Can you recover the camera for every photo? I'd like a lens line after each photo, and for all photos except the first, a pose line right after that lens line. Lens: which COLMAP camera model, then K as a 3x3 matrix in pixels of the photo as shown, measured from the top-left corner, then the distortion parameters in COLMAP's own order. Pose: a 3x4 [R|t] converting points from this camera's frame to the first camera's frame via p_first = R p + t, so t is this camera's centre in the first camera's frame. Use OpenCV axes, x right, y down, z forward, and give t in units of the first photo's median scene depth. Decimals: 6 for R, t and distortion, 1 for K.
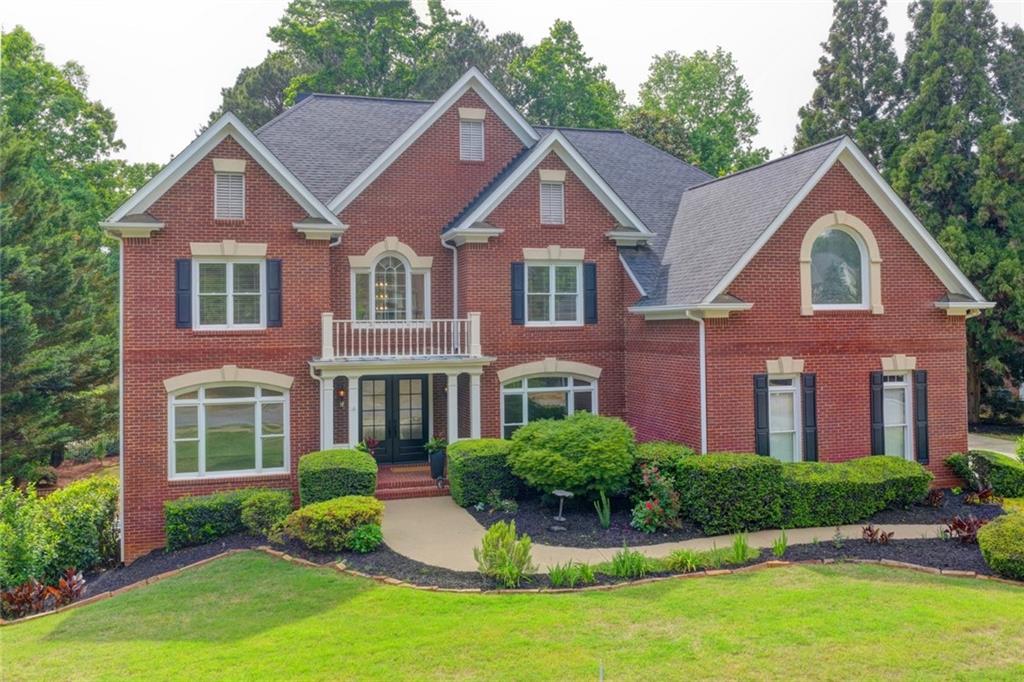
lens RADIAL K [[852.0, 0, 516.4], [0, 852.0, 305.4], [0, 0, 1]] dist [-0.016920, 0.046260]
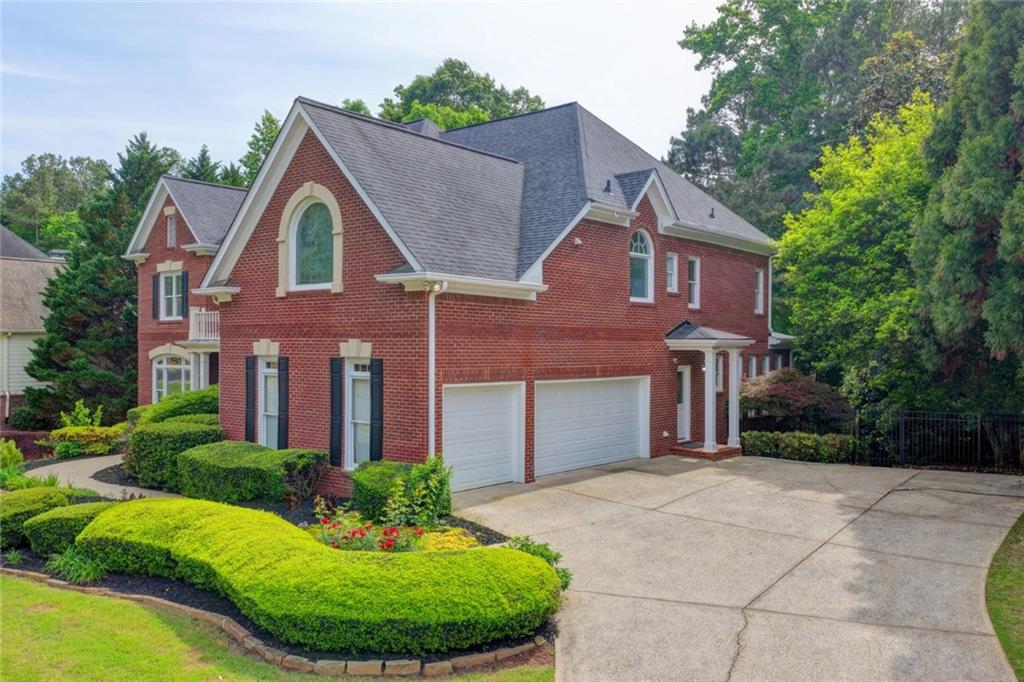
lens RADIAL K [[852.0, 0, 515.3], [0, 852.0, 356.4], [0, 0, 1]] dist [-0.016920, 0.046260]
pose [[0.559205, 0.023549, -0.828695, 1.246672], [0.011935, 0.999264, 0.036451, 0.045385], [0.828943, -0.030274, 0.558513, 0.652609]]
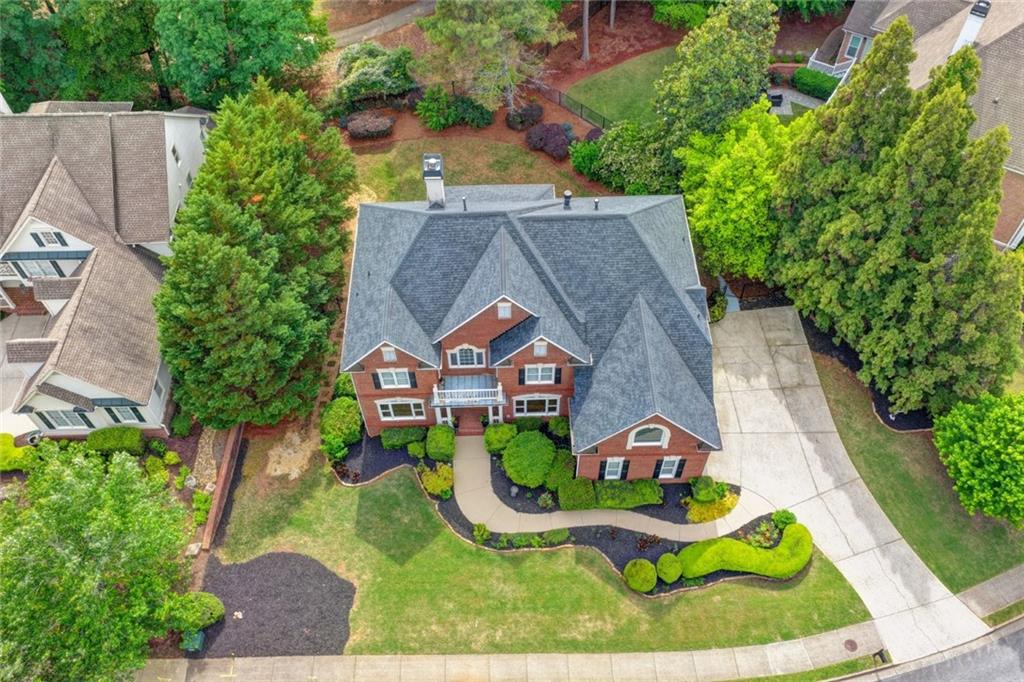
lens RADIAL K [[852.0, 0, 515.6], [0, 852.0, 344.5], [0, 0, 1]] dist [-0.016920, 0.046260]
pose [[0.964466, 0.215718, -0.152550, 0.324576], [0.002199, 0.570812, 0.821078, -1.996198], [0.264199, -0.792237, 0.550054, -0.136982]]
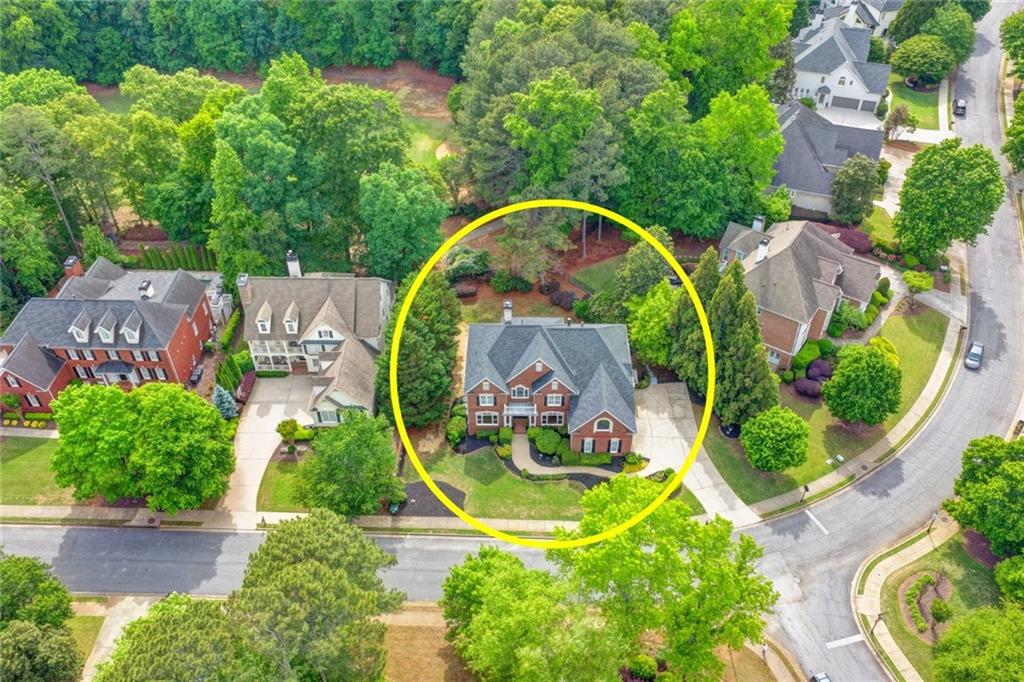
lens RADIAL K [[852.0, 0, 517.6], [0, 852.0, 345.8], [0, 0, 1]] dist [-0.016920, 0.046260]
pose [[0.954524, 0.205687, -0.215818, 0.862061], [-0.002229, 0.728796, 0.684728, -3.700998], [0.298127, -0.653108, 0.696111, -2.251519]]
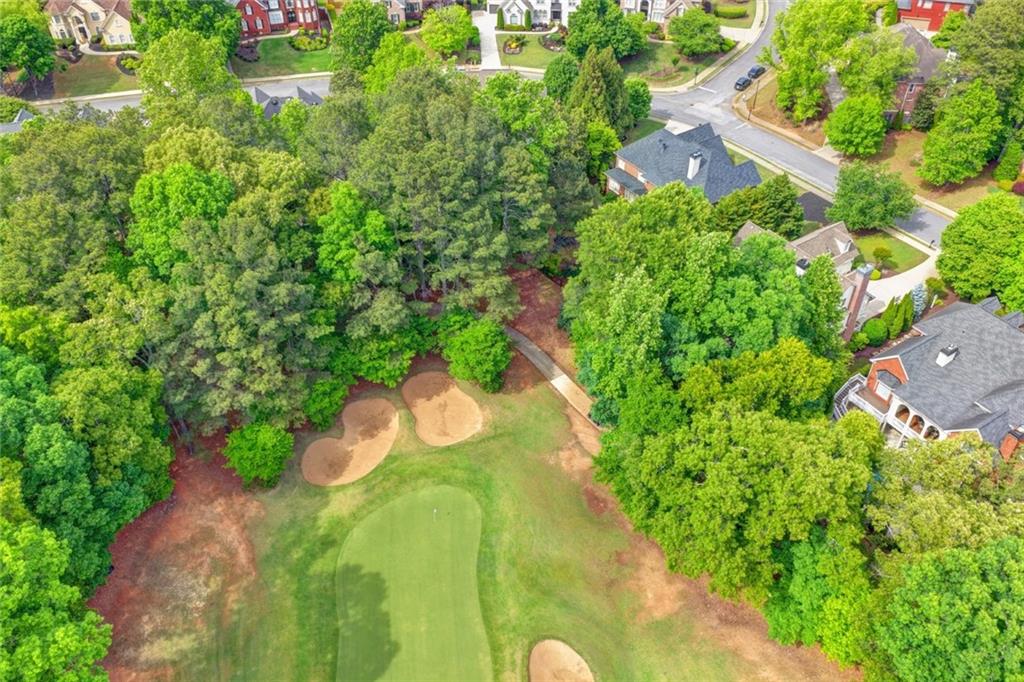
lens RADIAL K [[852.0, 0, 510.8], [0, 852.0, 343.7], [0, 0, 1]] dist [-0.016920, 0.046260]
pose [[-0.291959, -0.625297, 0.723715, -5.348835], [-0.013296, 0.759264, 0.650647, -3.349559], [-0.956338, 0.180340, -0.229988, 4.470677]]
